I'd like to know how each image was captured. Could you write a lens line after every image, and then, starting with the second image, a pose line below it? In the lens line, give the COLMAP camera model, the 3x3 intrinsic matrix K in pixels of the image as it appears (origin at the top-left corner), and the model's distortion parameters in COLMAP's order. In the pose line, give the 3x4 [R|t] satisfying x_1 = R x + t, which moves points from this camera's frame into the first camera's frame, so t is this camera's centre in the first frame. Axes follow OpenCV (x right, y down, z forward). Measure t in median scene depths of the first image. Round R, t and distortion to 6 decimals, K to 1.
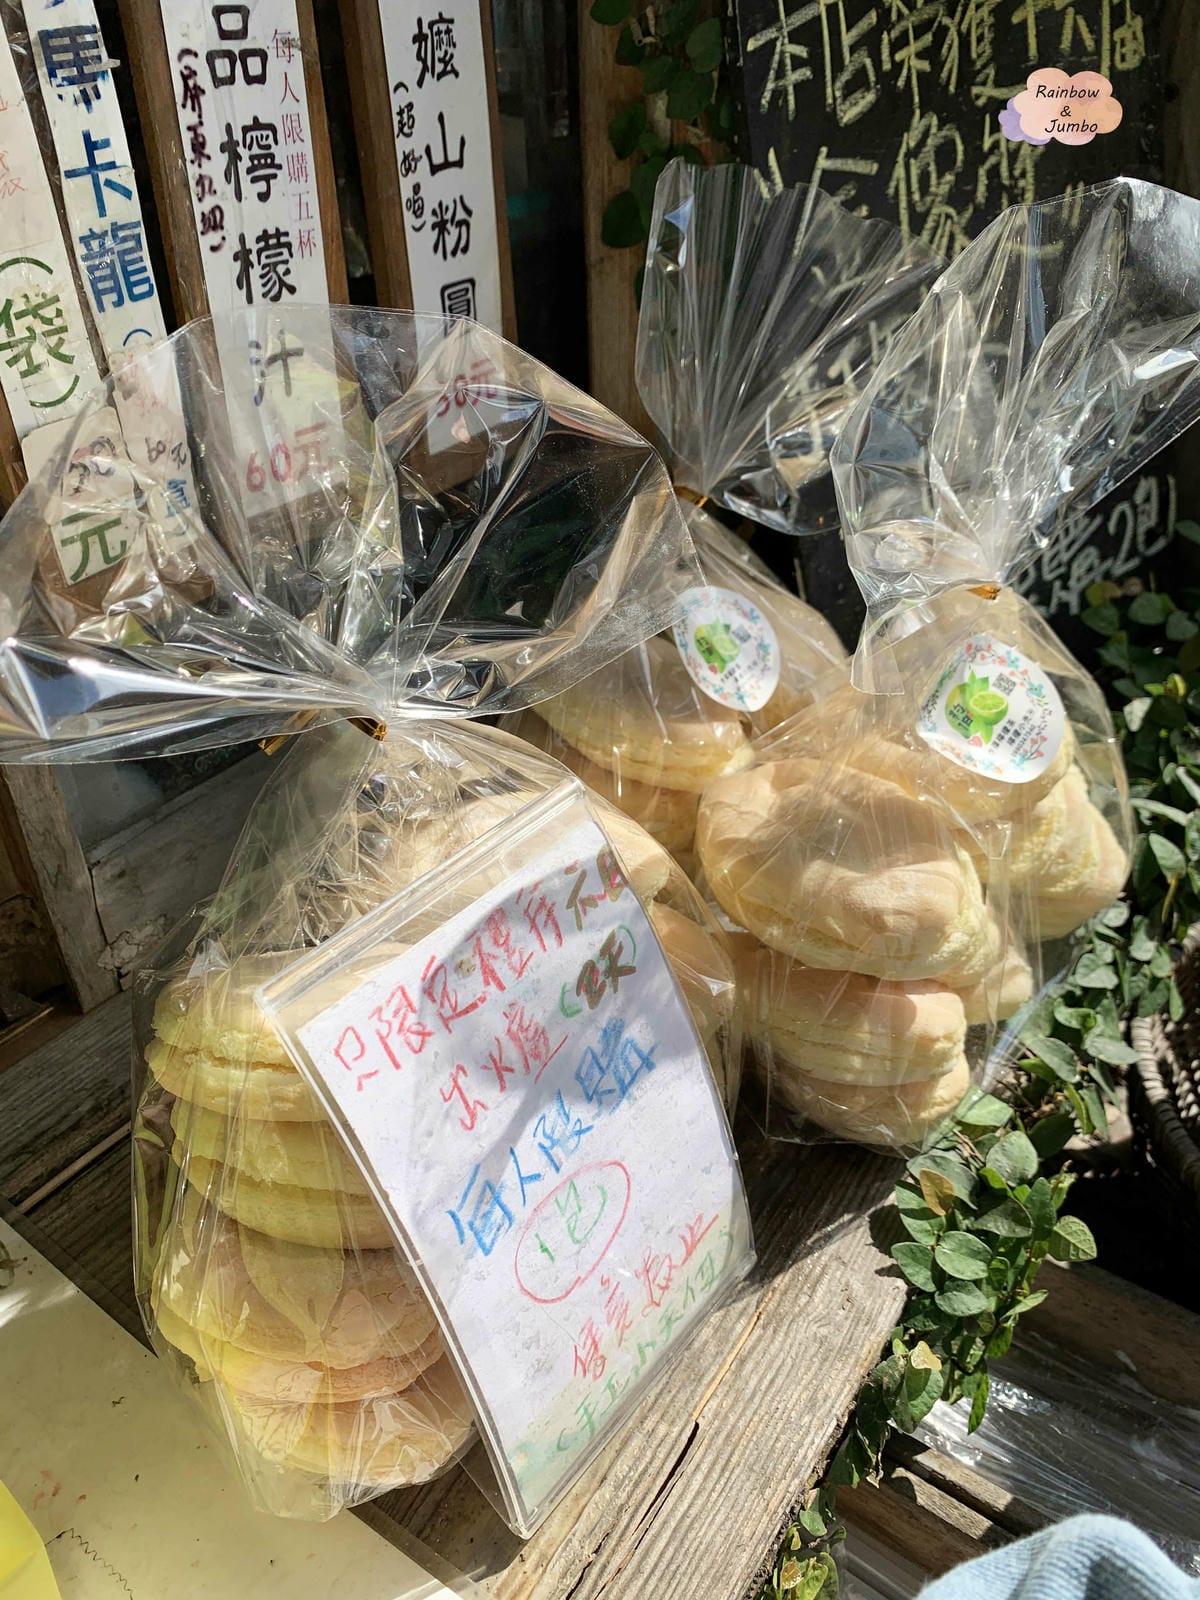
lens RADIAL K [[1213.1, 0, 600.0], [0, 1213.1, 799.0], [0, 0, 1]] dist [0.019929, -0.009660]
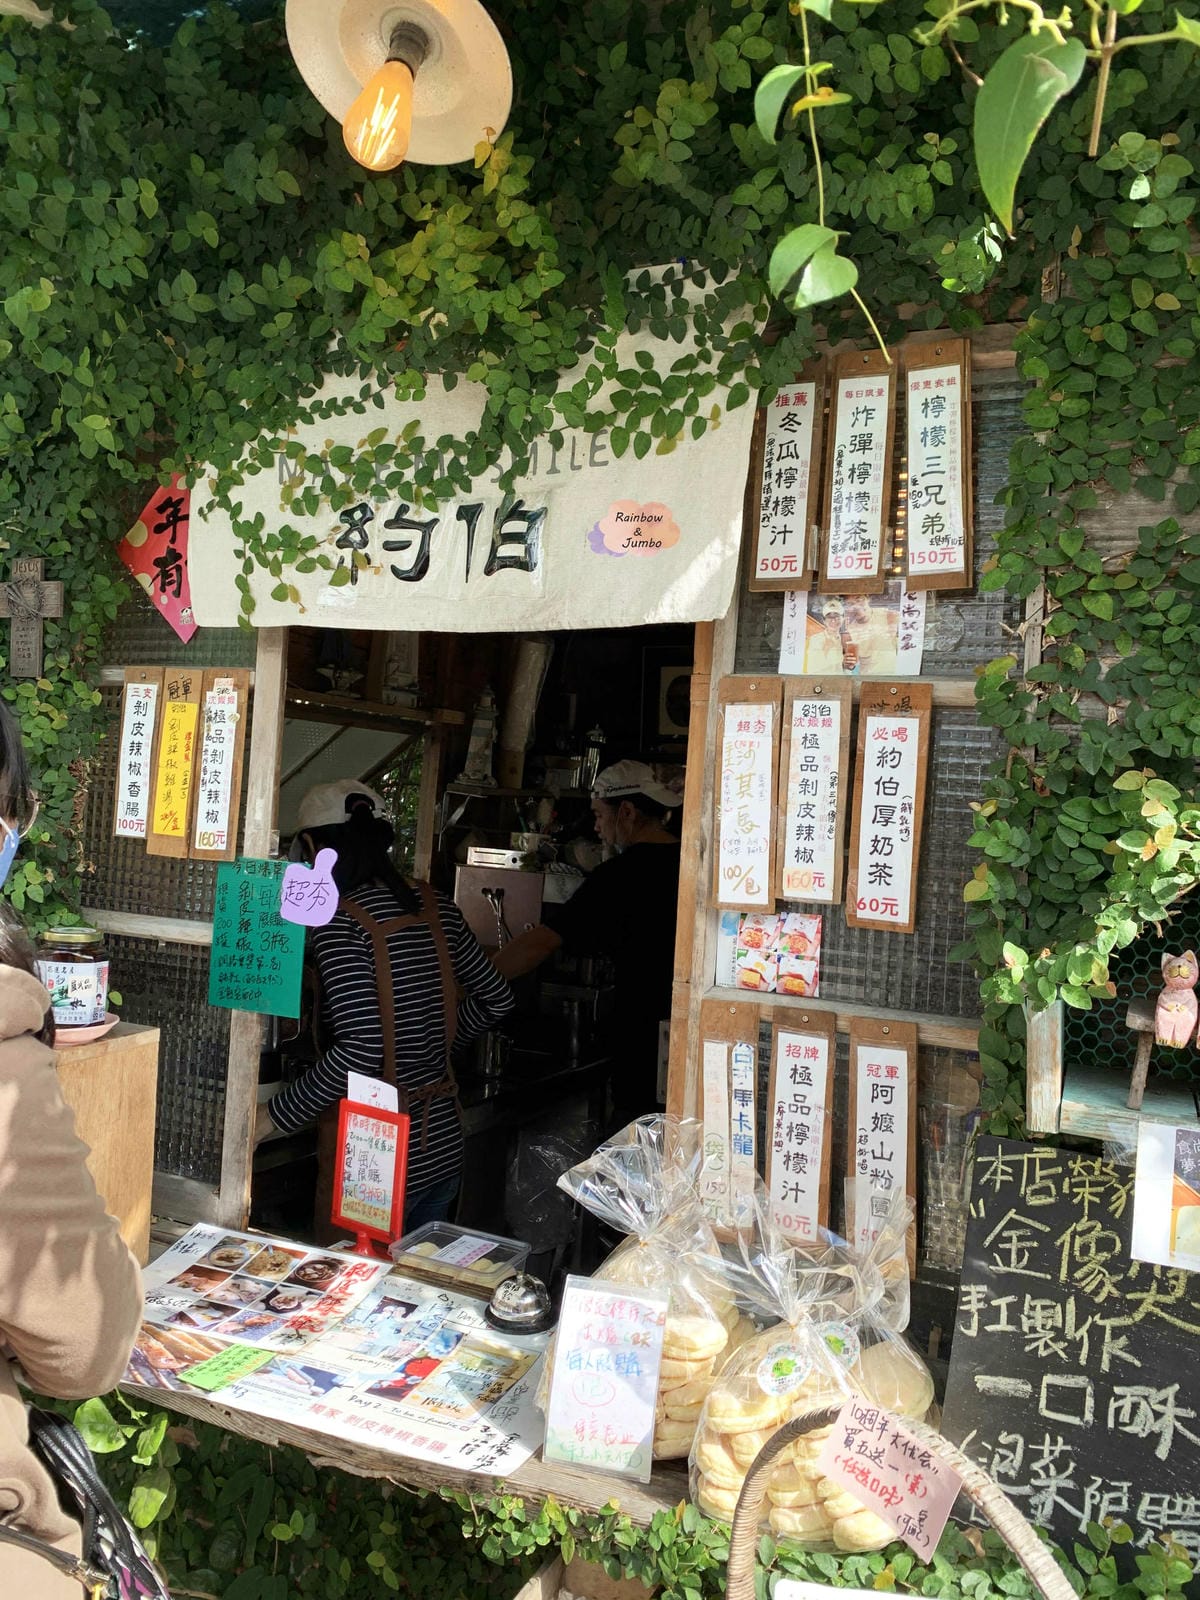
lens RADIAL K [[1213.1, 0, 599.0], [0, 1213.1, 797.9], [0, 0, 1]] dist [0.019929, -0.009660]
pose [[0.288291, 0.037902, -0.956792, 2.198173], [-0.607399, 0.779694, -0.152129, -0.327629], [0.740239, 0.625012, 0.247801, -0.649104]]
